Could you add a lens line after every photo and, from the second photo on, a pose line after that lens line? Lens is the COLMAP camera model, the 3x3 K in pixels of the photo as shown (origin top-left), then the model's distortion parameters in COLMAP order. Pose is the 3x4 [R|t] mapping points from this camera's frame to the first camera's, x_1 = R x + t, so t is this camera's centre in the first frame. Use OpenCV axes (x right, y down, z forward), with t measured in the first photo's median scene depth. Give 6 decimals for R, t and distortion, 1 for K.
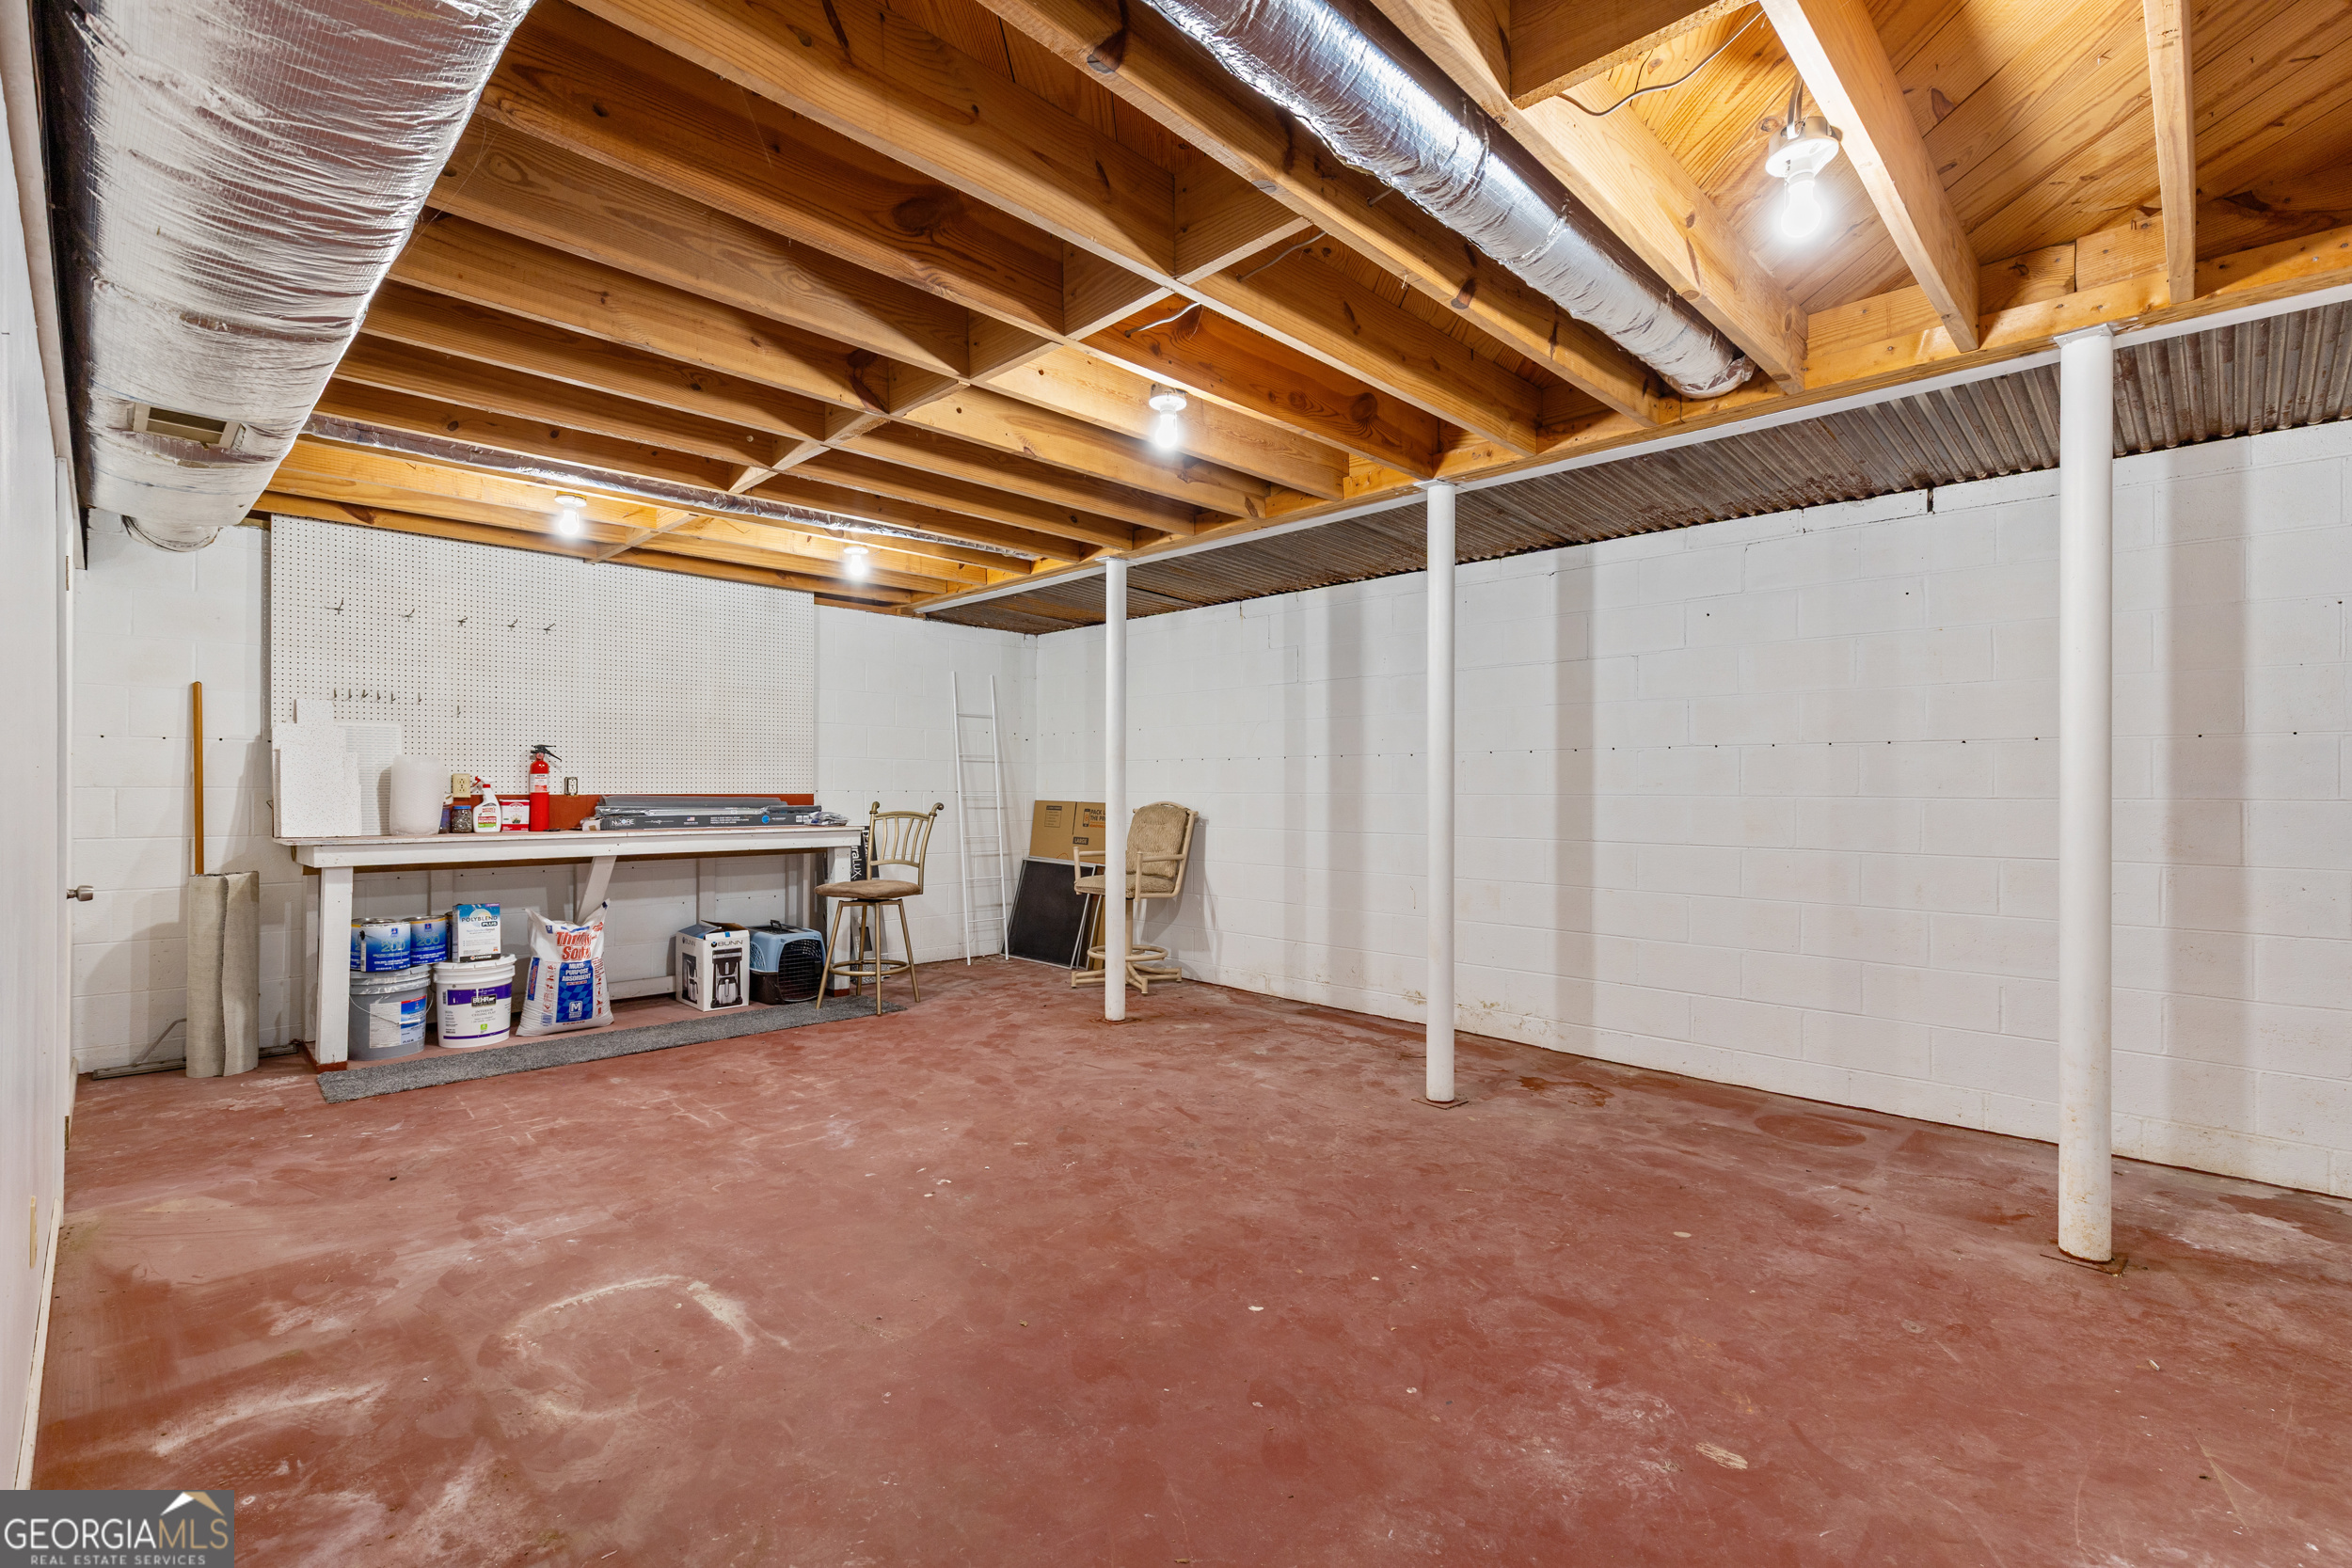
lens RADIAL K [[1065.4, 0, 1168.9], [0, 1065.4, 788.4], [0, 0, 1]] dist [0.002708, 0.000144]
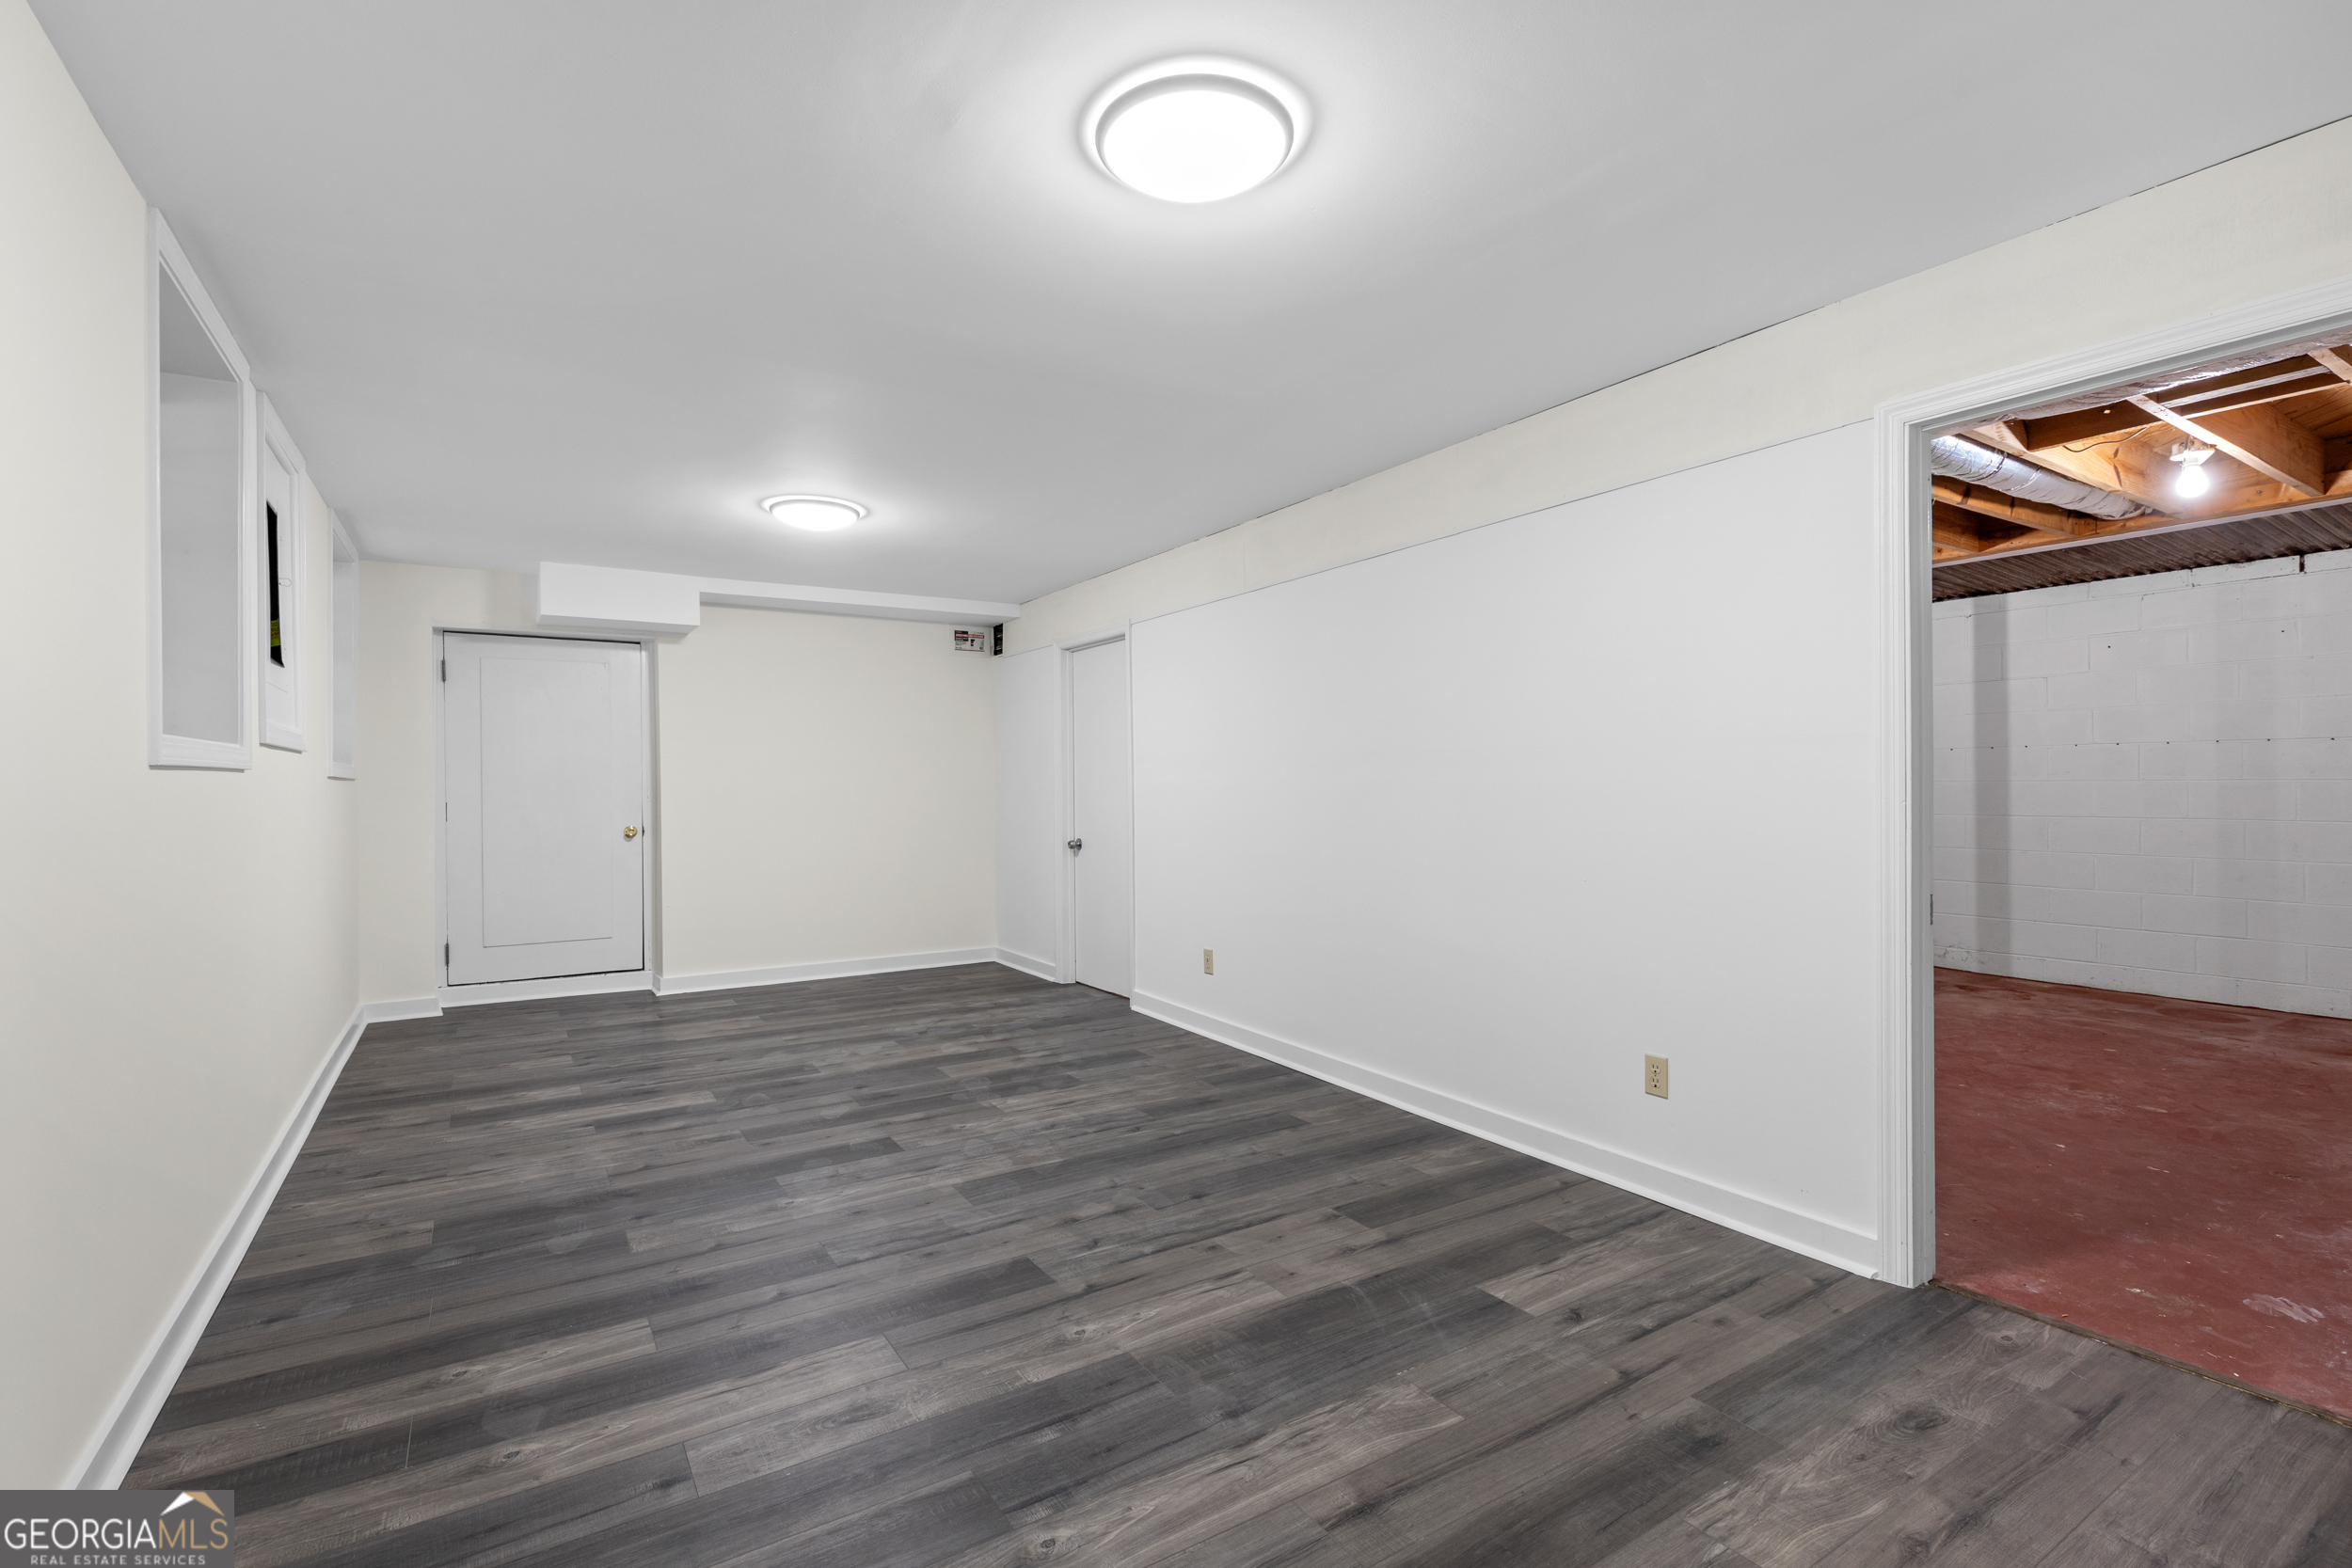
lens RADIAL K [[1065.4, 0, 1181.5], [0, 1065.4, 787.5], [0, 0, 1]] dist [0.002708, 0.000144]
pose [[0.976119, -0.013764, -0.216801, -0.387231], [0.014820, 0.999885, 0.003245, -0.006931], [0.216731, -0.006381, 0.976210, -0.637471]]
